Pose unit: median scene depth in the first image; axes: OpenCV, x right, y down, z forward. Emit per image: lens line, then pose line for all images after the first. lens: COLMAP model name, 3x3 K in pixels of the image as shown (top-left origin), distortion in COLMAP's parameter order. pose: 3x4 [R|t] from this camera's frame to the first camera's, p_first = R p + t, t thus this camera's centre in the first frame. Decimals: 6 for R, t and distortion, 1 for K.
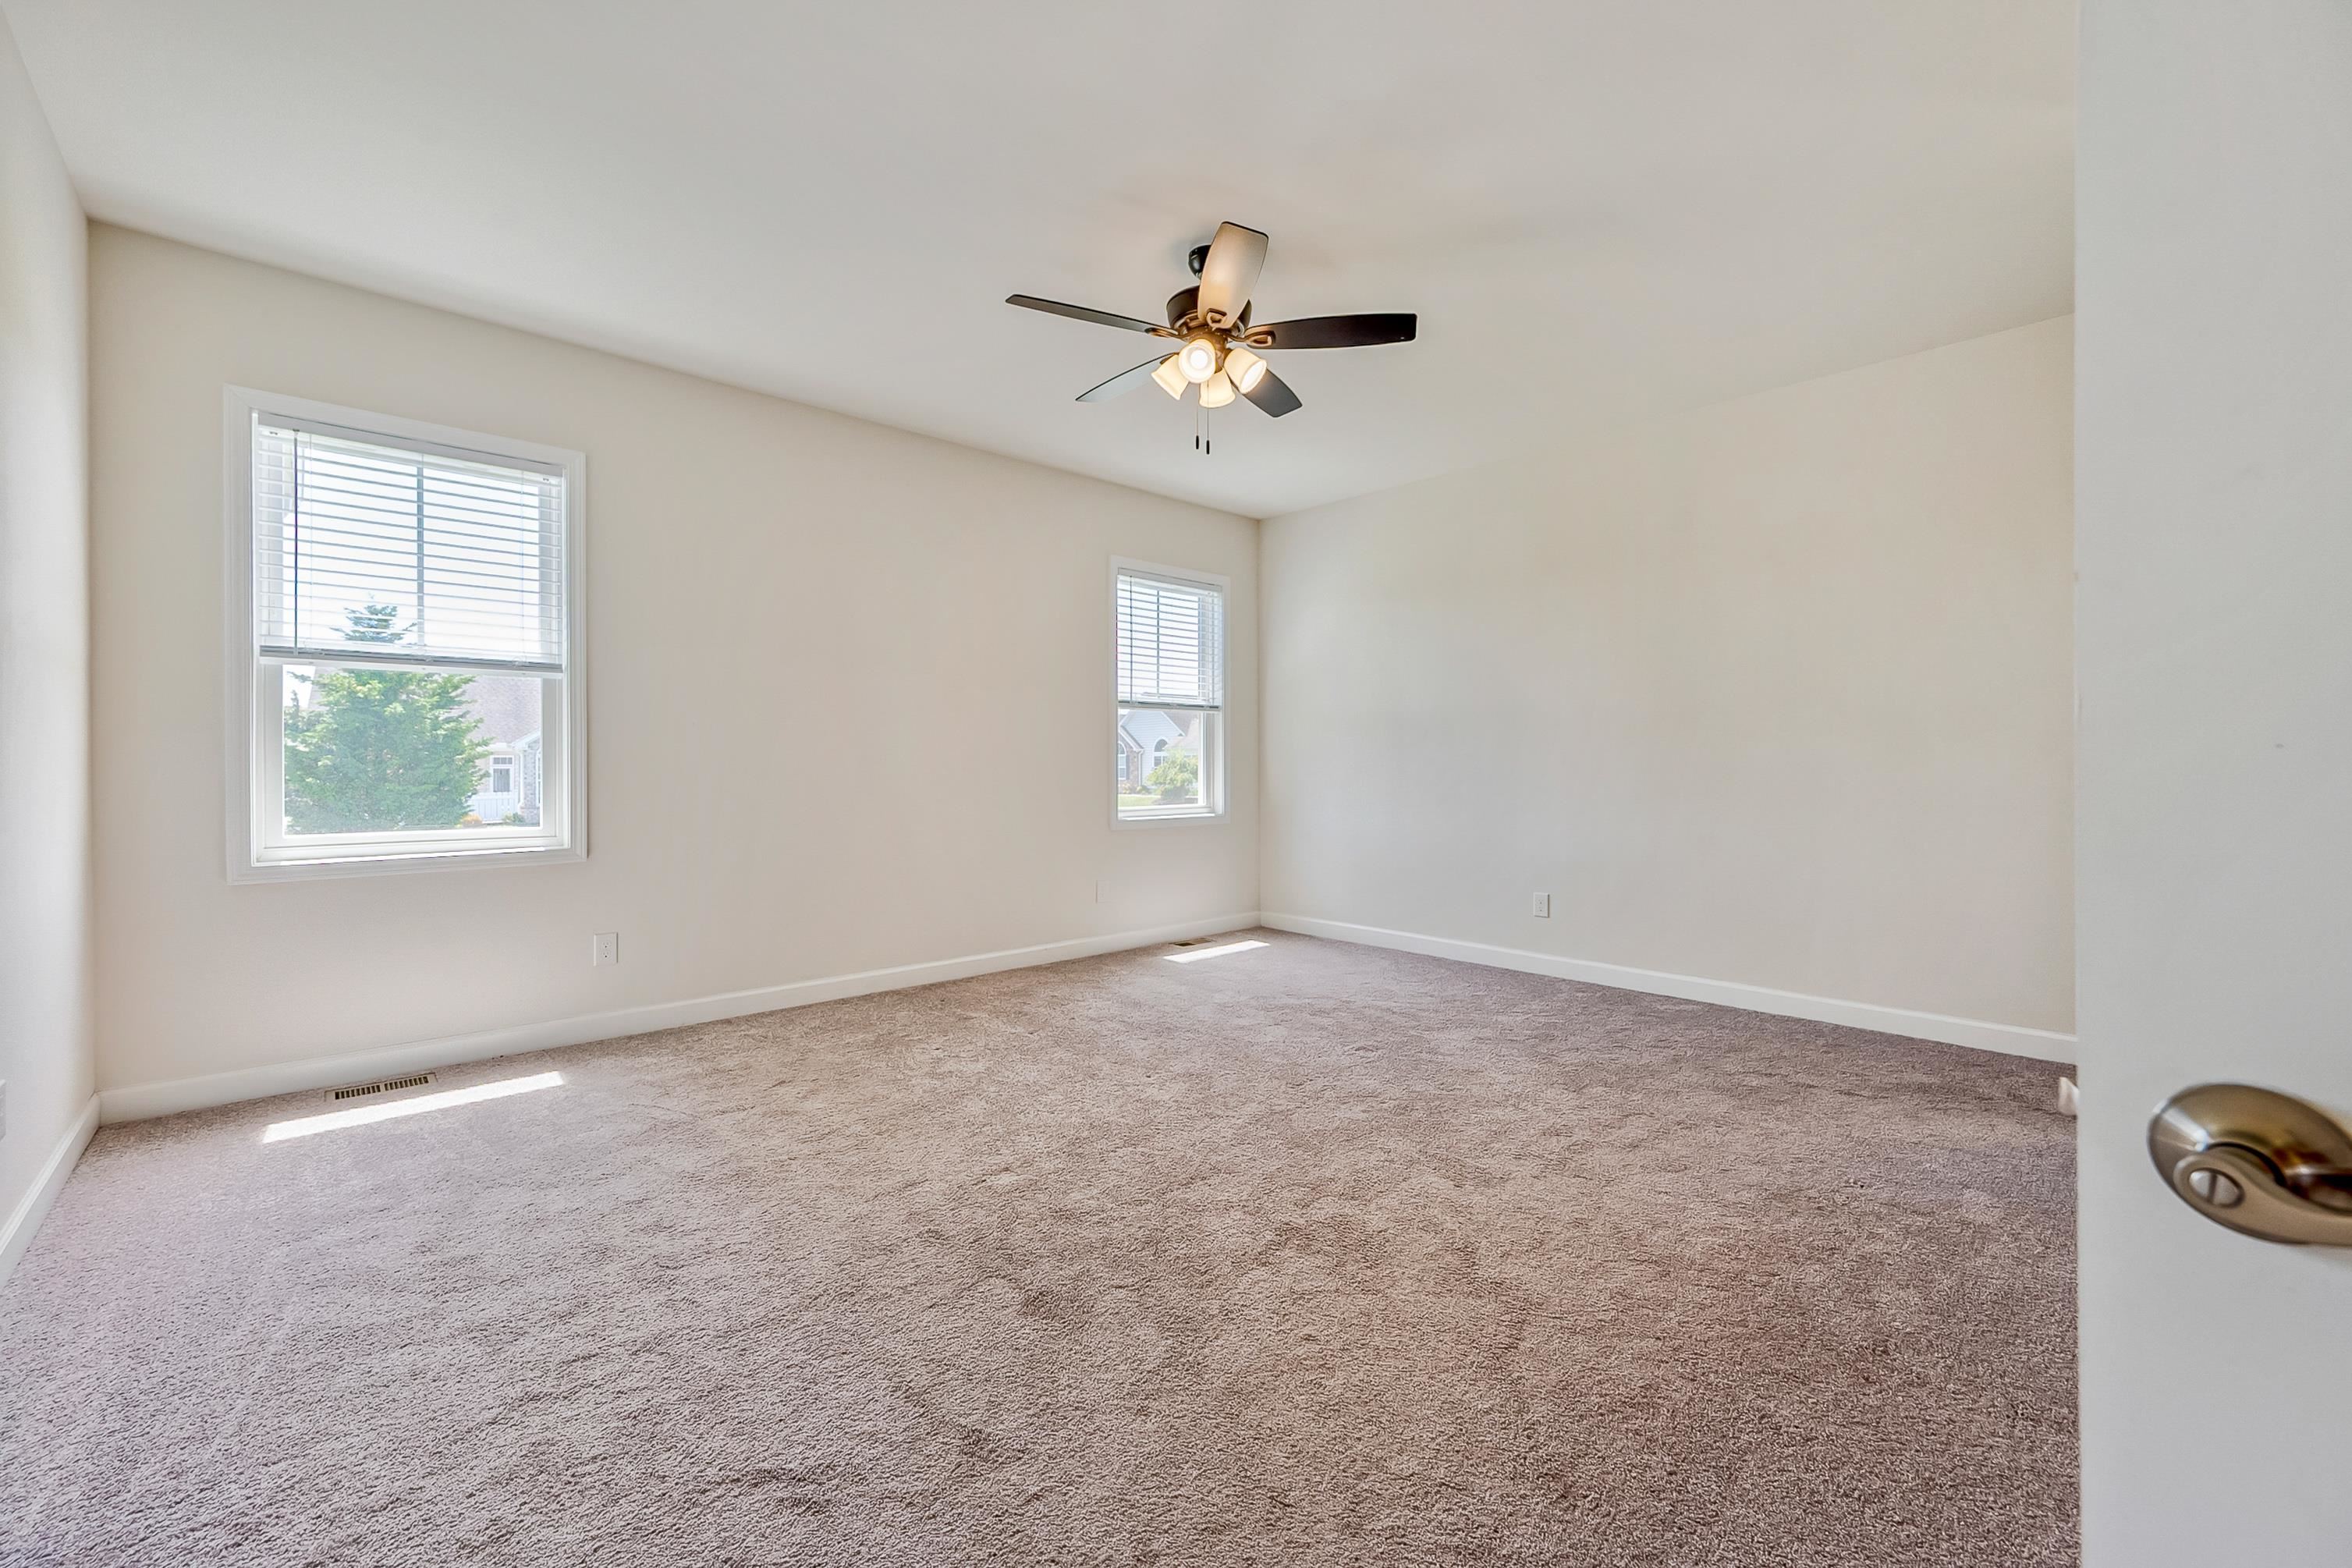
lens RADIAL K [[942.4, 0, 1177.8], [0, 942.4, 776.7], [0, 0, 1]] dist [0.000900, 0.000131]
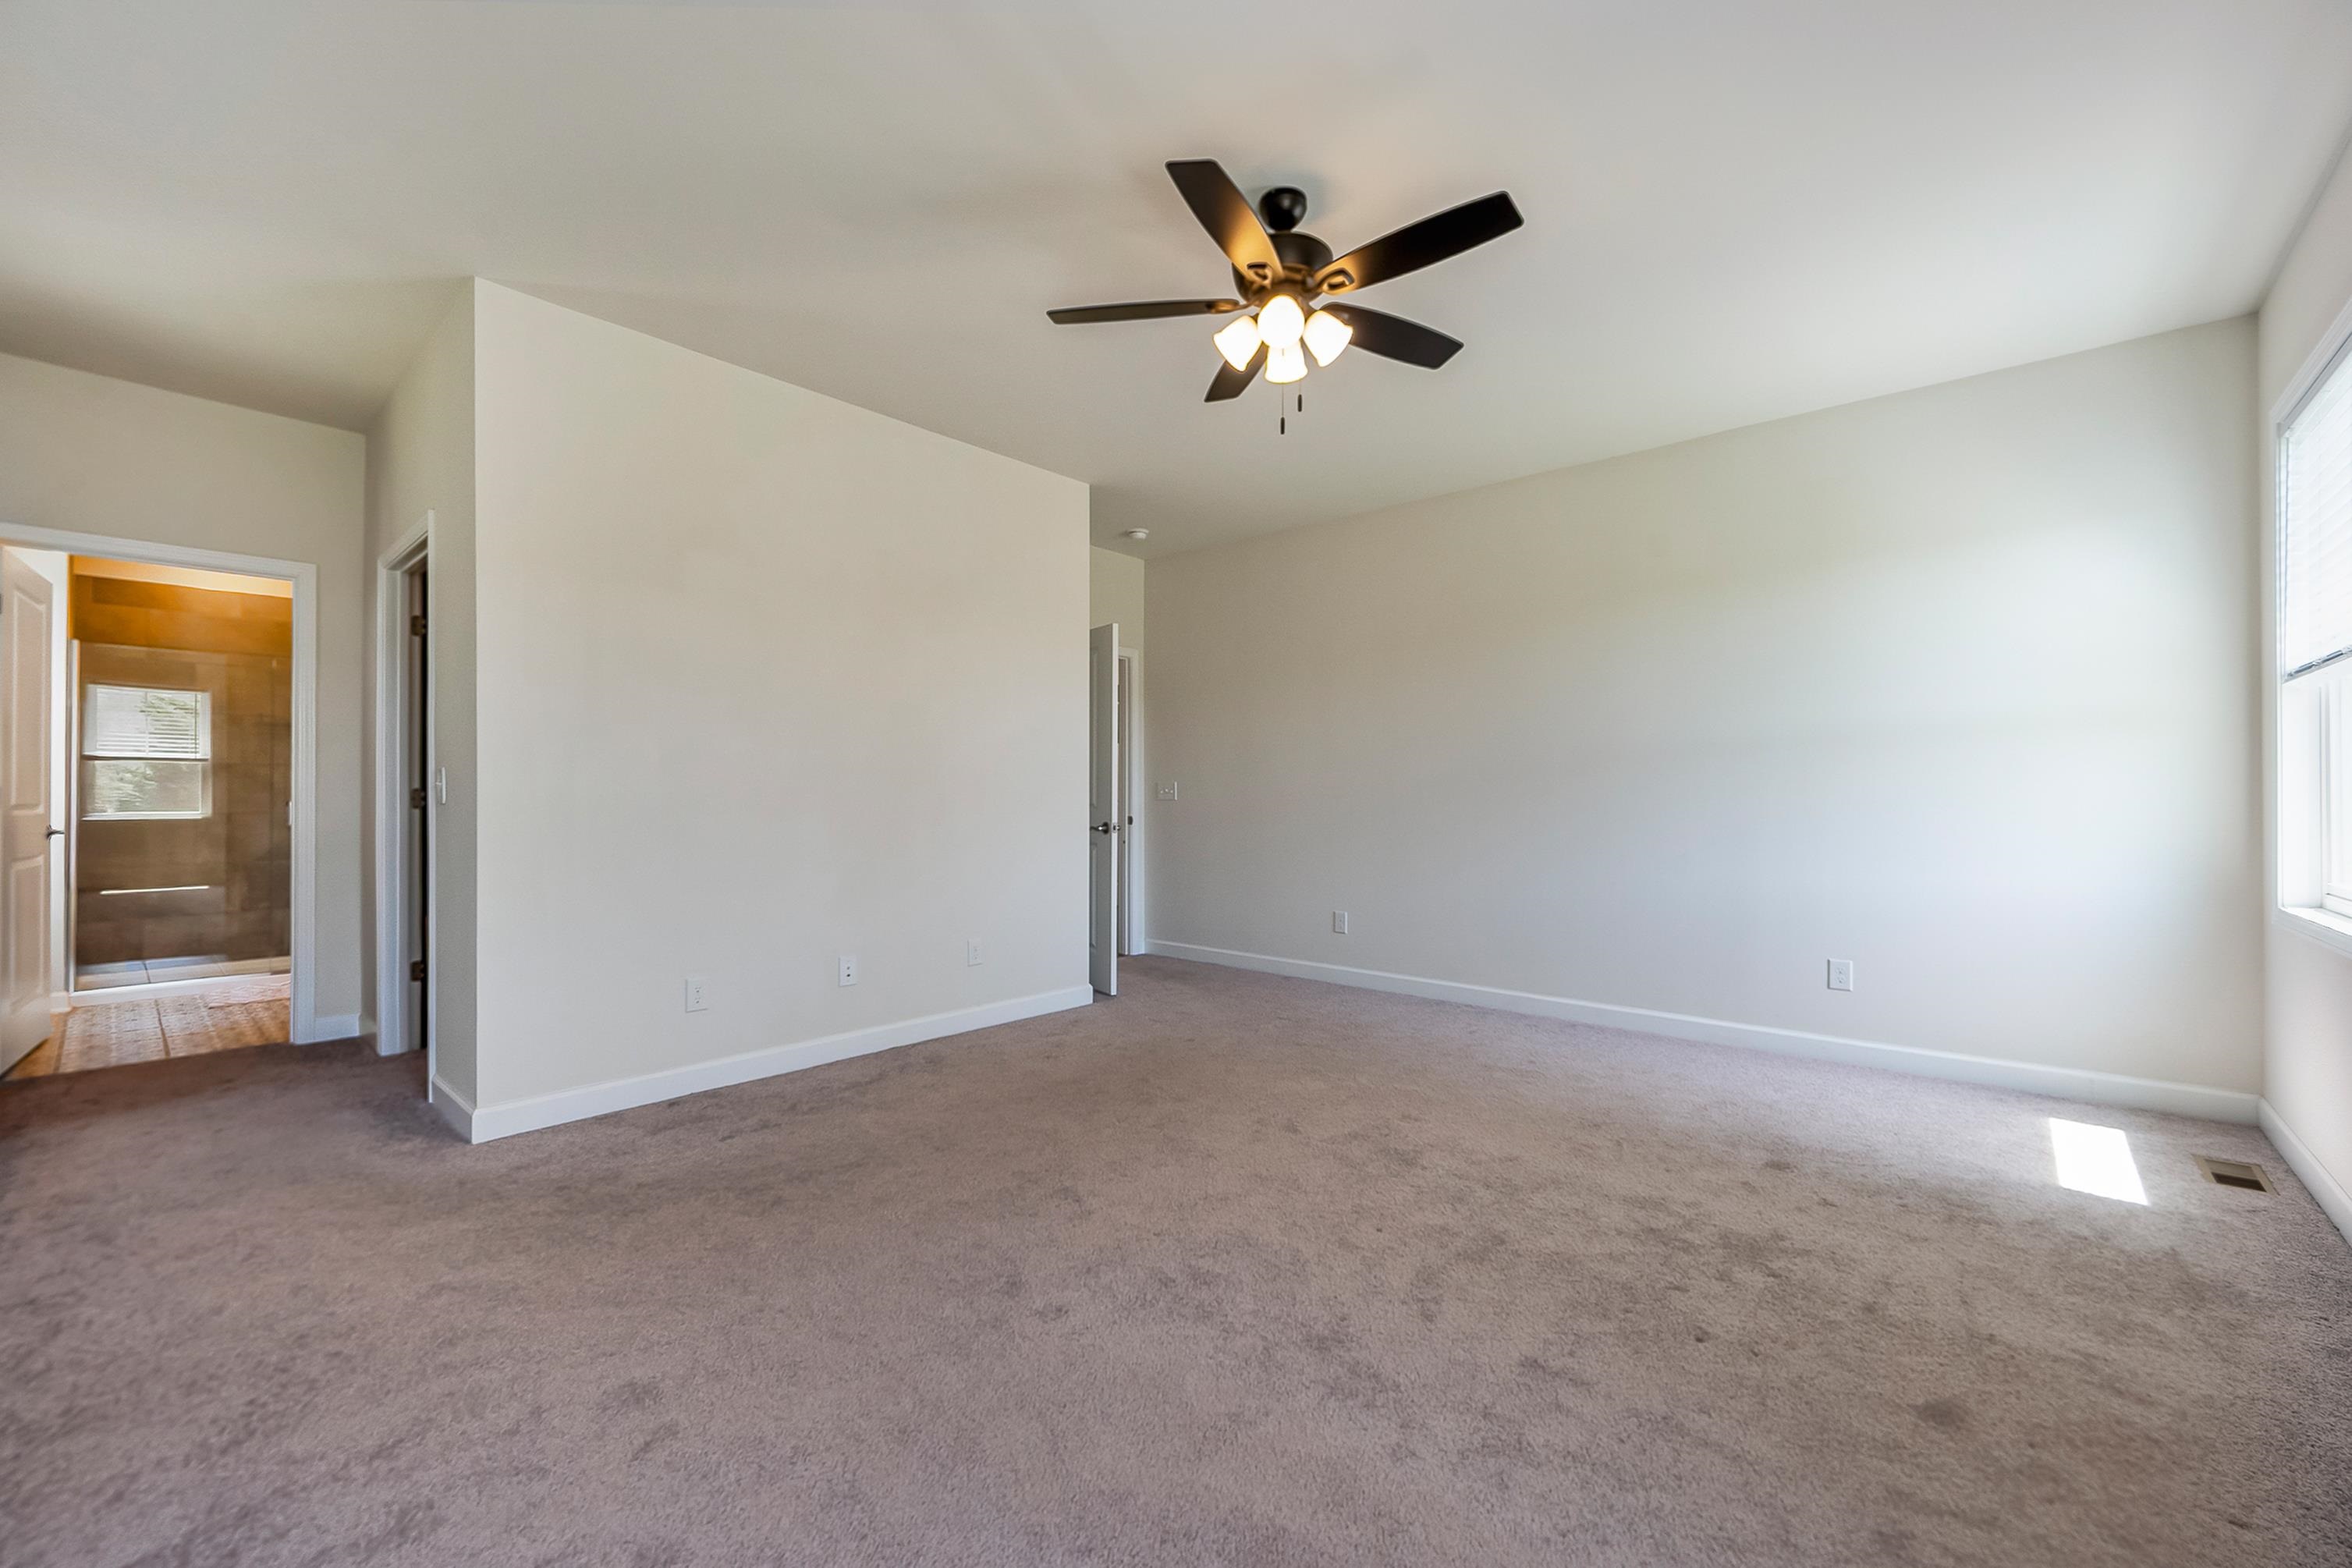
lens RADIAL K [[942.4, 0, 1177.8], [0, 942.4, 776.7], [0, 0, 1]] dist [0.000900, 0.000131]
pose [[-0.993553, -0.000647, -0.113369, 0.190016], [-0.000506, 0.999999, -0.001275, -0.026826], [0.113370, -0.001209, -0.993552, 1.537737]]
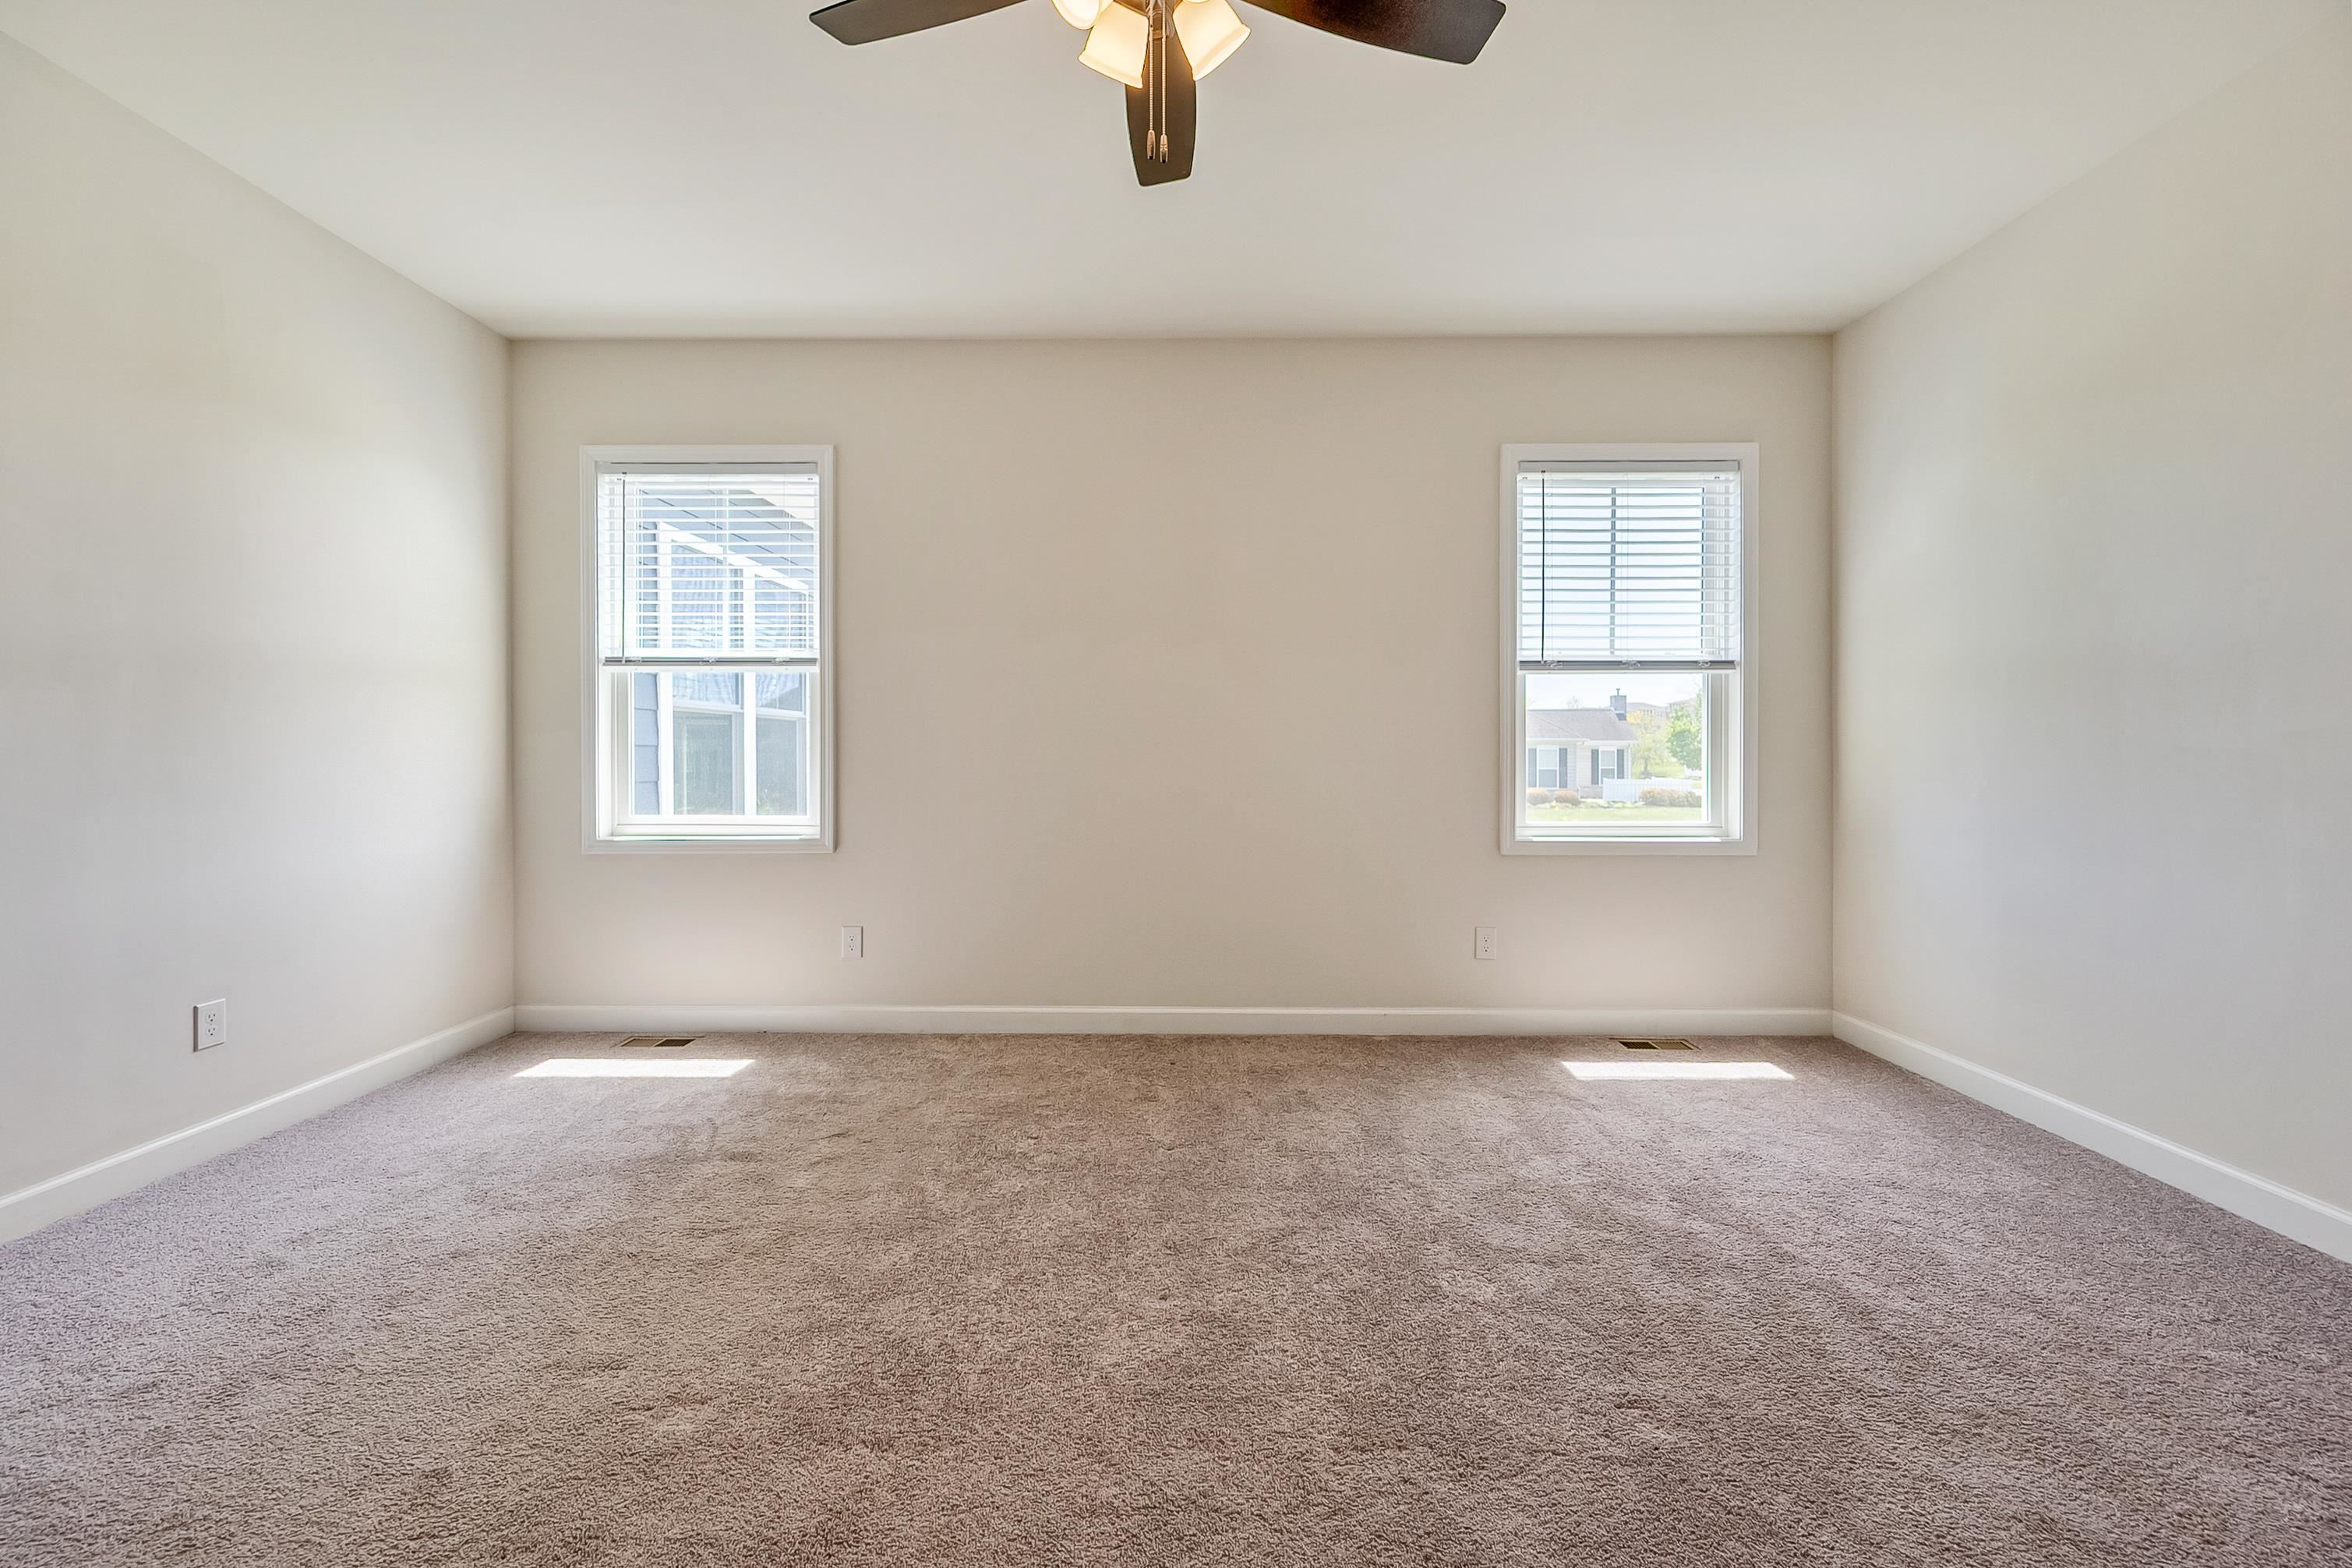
lens RADIAL K [[942.4, 0, 1177.8], [0, 942.4, 776.7], [0, 0, 1]] dist [0.000900, 0.000131]
pose [[0.730982, 0.018663, -0.682141, 0.335841], [-0.010306, 0.999814, 0.016311, -0.011876], [0.682319, -0.004893, 0.731038, 0.533786]]
